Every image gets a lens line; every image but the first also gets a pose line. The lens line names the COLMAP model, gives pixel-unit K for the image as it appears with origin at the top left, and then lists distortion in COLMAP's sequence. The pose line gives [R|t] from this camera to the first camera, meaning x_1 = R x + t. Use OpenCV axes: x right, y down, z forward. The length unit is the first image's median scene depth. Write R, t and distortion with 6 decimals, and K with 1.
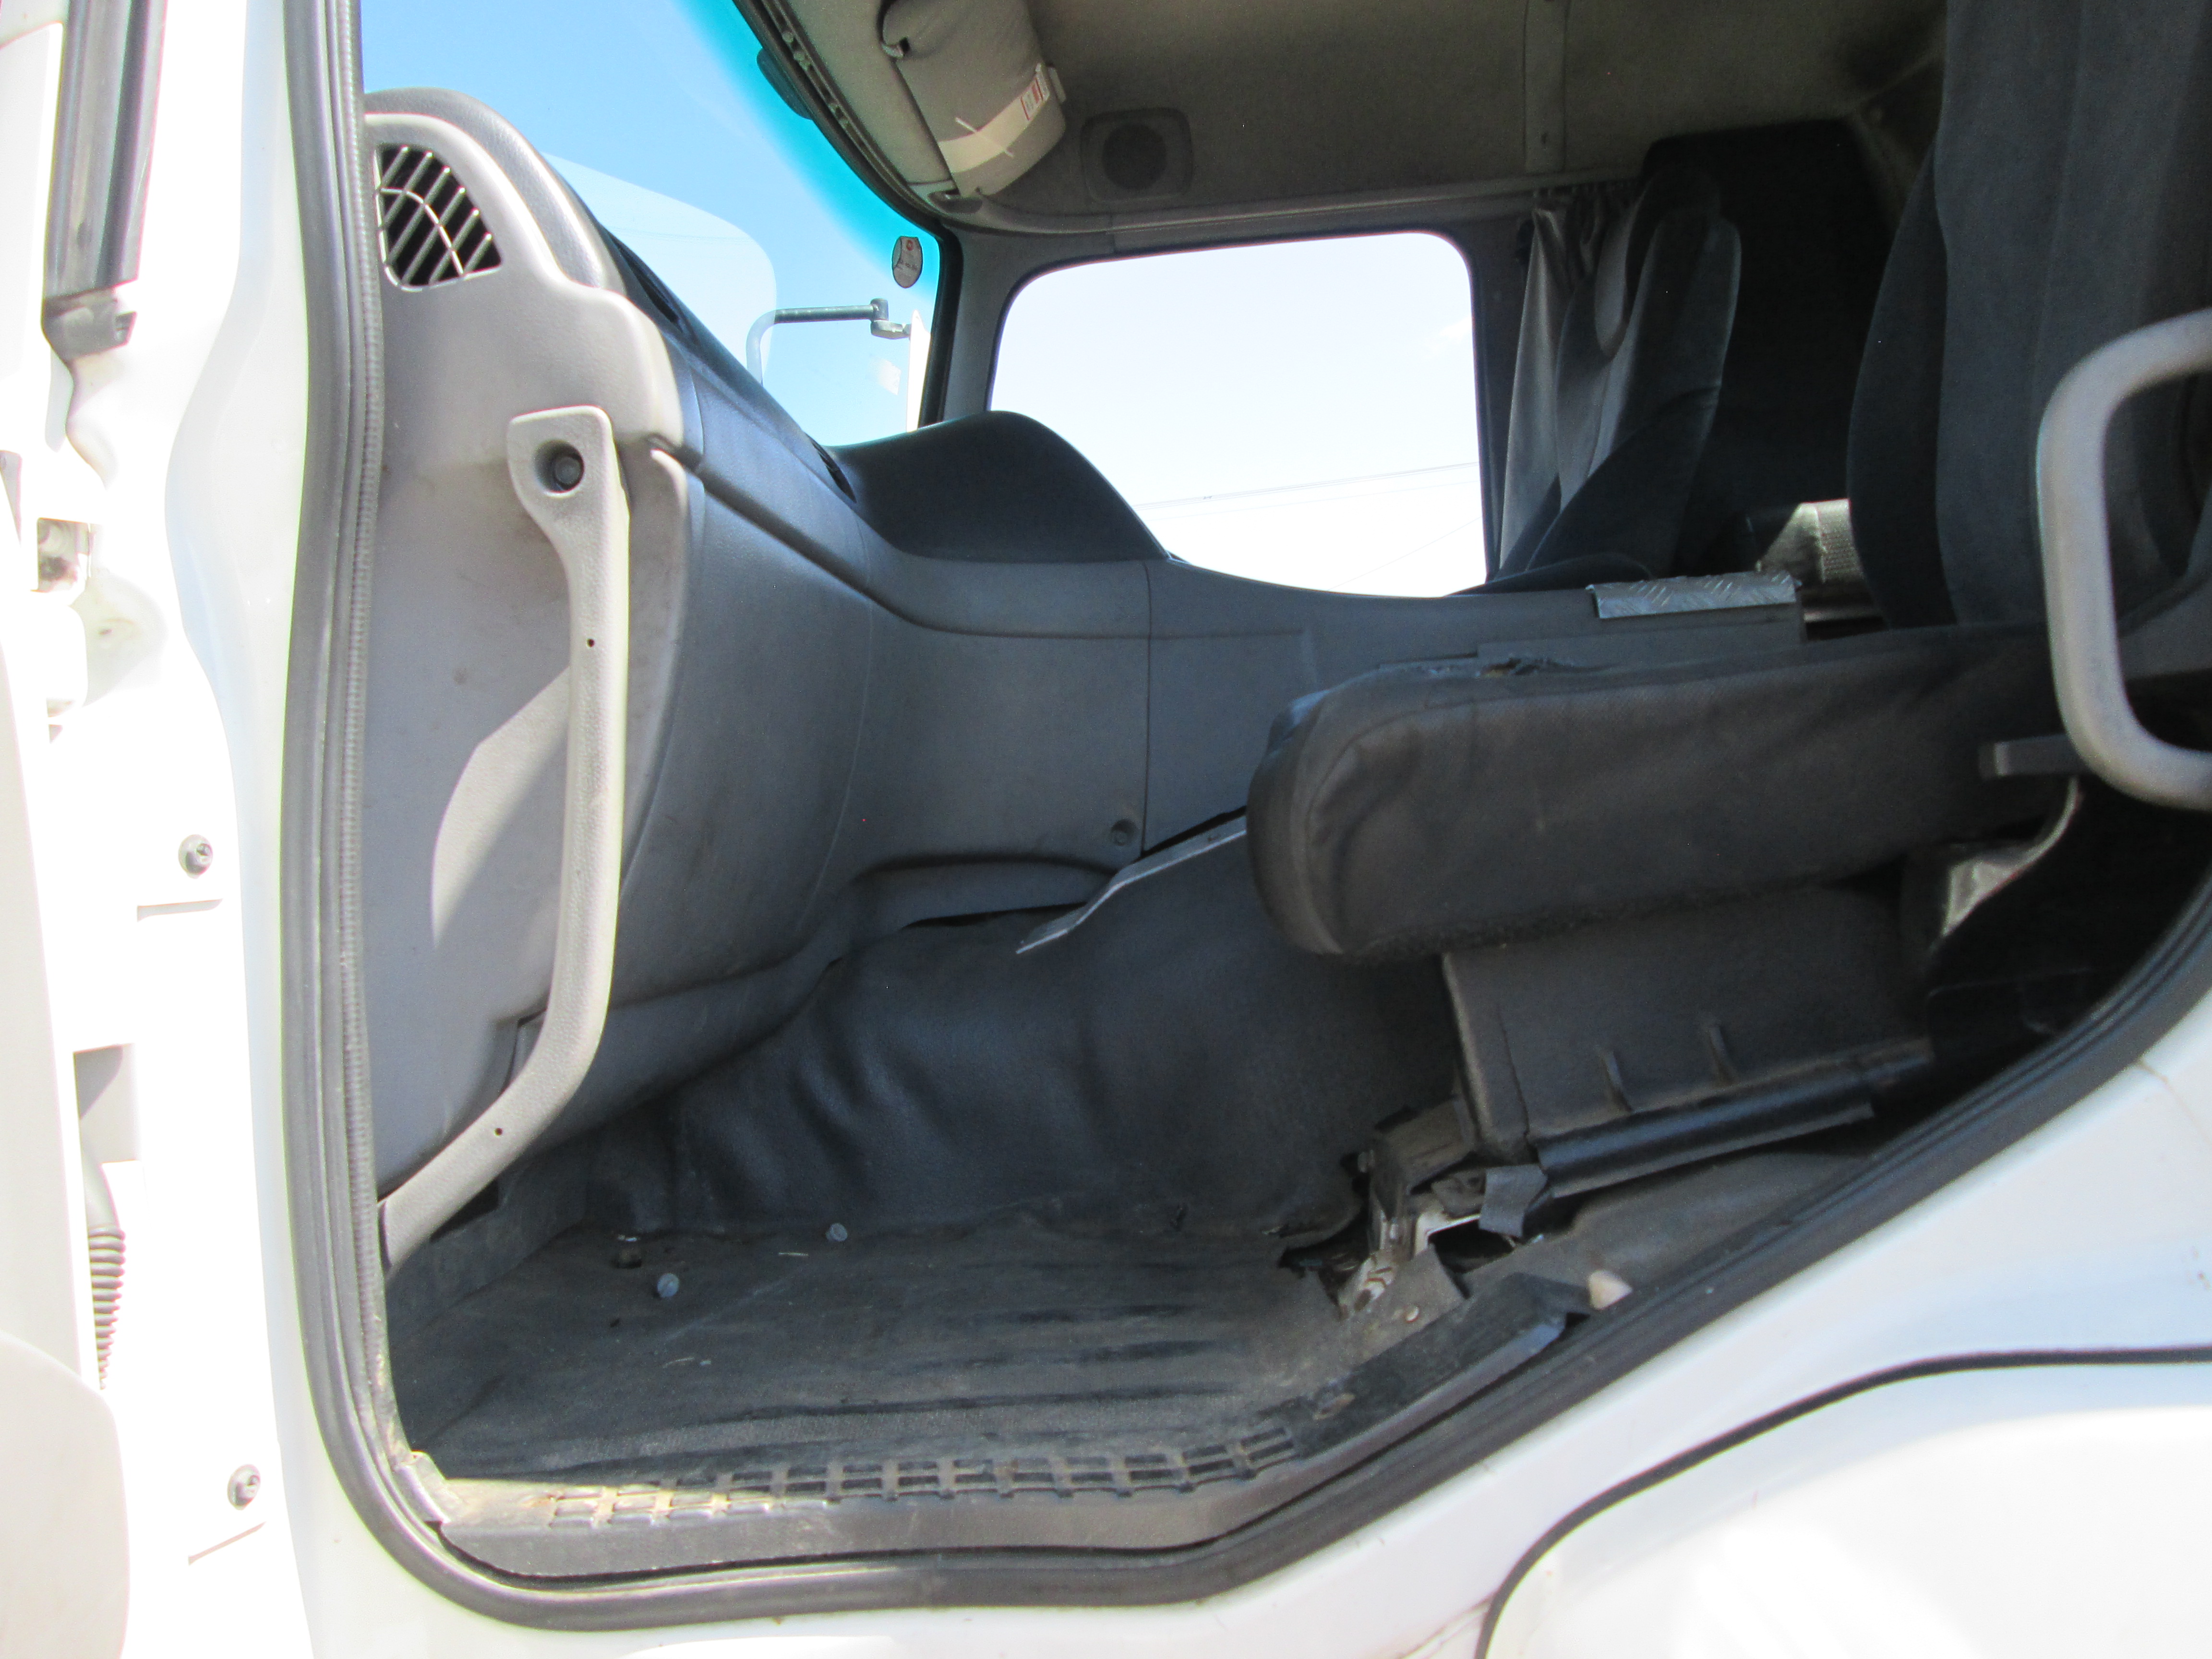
lens RADIAL K [[1834.9, 0, 1107.7], [0, 1834.9, 828.3], [0, 0, 1]] dist [-0.063060, 0.012149]
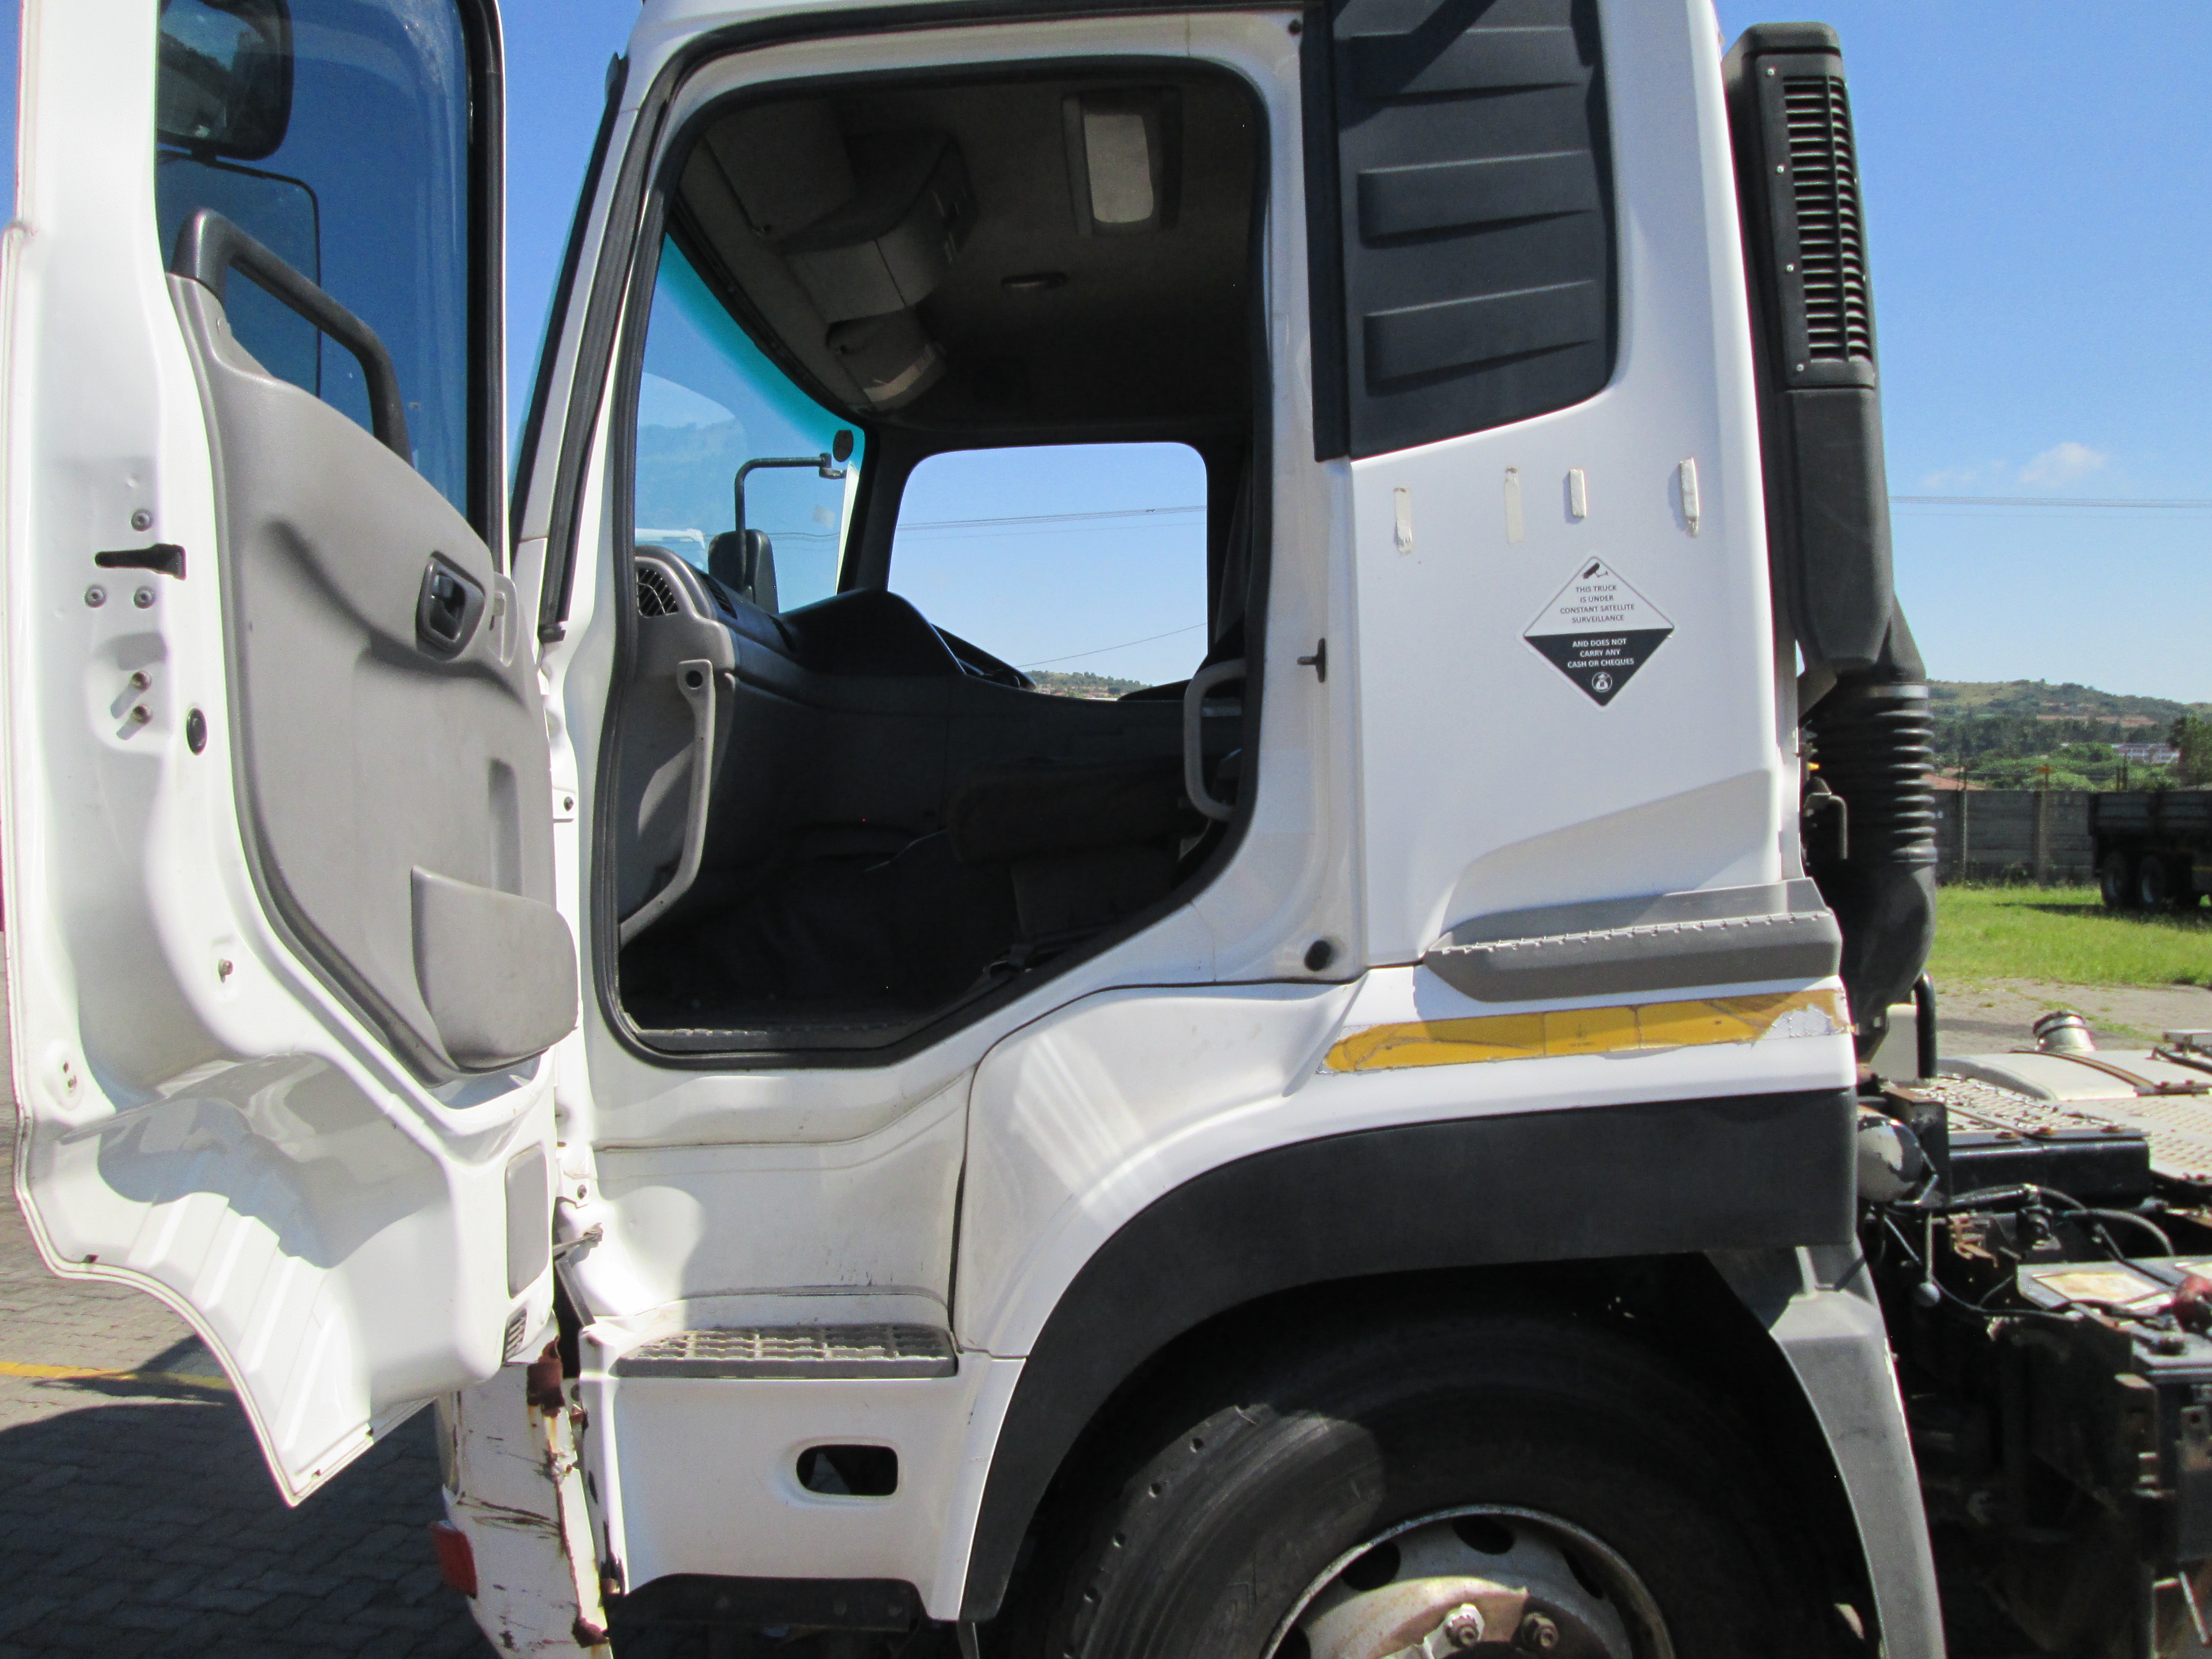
lens RADIAL K [[1834.9, 0, 1099.9], [0, 1834.9, 830.8], [0, 0, 1]] dist [-0.063060, 0.012149]
pose [[0.998223, 0.052247, 0.028646, 0.102674], [-0.052364, 0.998622, 0.003363, 0.001260], [-0.028431, -0.004857, 0.999584, -0.716604]]
